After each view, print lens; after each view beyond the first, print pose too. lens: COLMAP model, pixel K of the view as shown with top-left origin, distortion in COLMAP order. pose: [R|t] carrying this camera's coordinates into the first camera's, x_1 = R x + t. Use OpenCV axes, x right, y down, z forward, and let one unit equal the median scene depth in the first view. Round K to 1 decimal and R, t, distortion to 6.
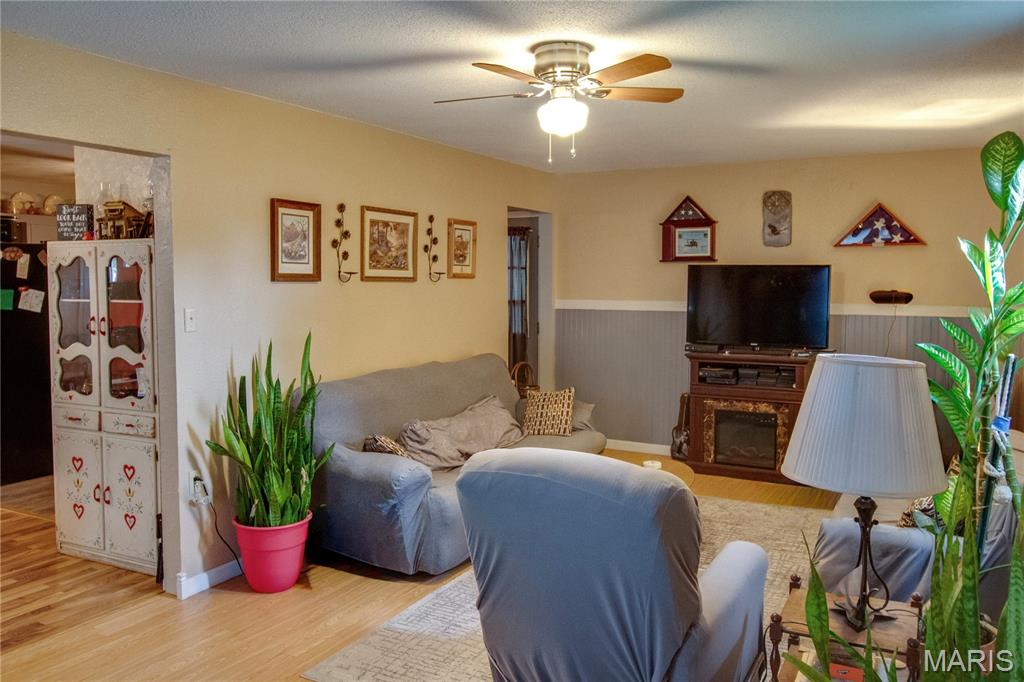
lens RADIAL K [[794.3, 0, 509.1], [0, 794.3, 329.8], [0, 0, 1]] dist [0.007178, -0.002634]
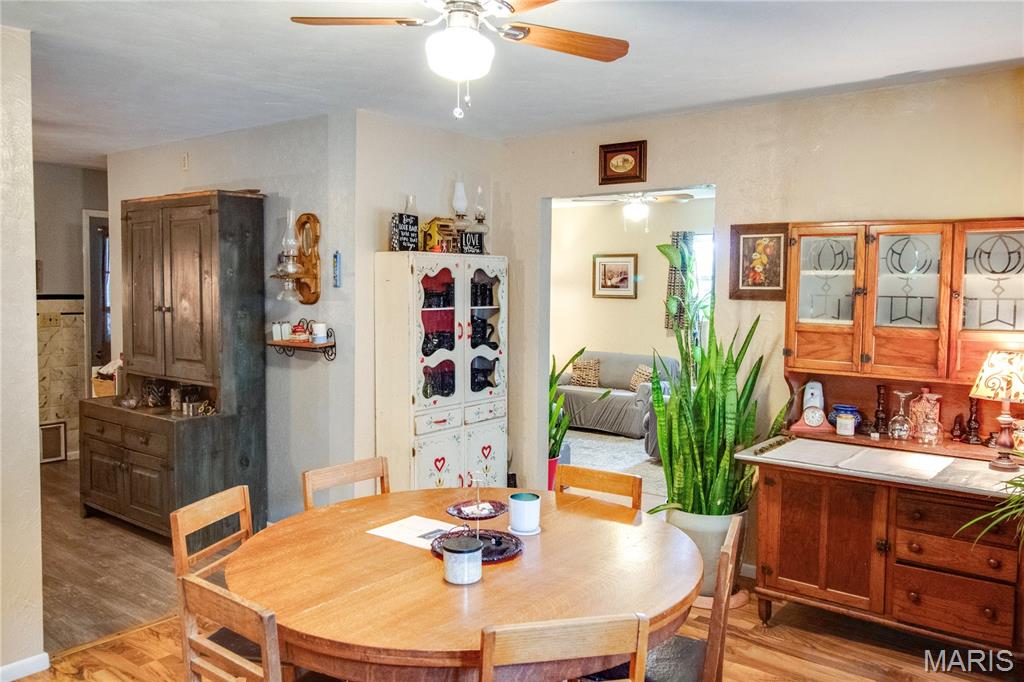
lens RADIAL K [[794.3, 0, 509.1], [0, 794.3, 329.8], [0, 0, 1]] dist [0.007178, -0.002634]
pose [[0.182739, -0.056586, 0.981532, -1.614778], [0.056759, 0.997284, 0.046927, -0.055226], [-0.981522, 0.047135, 0.185454, 0.736681]]
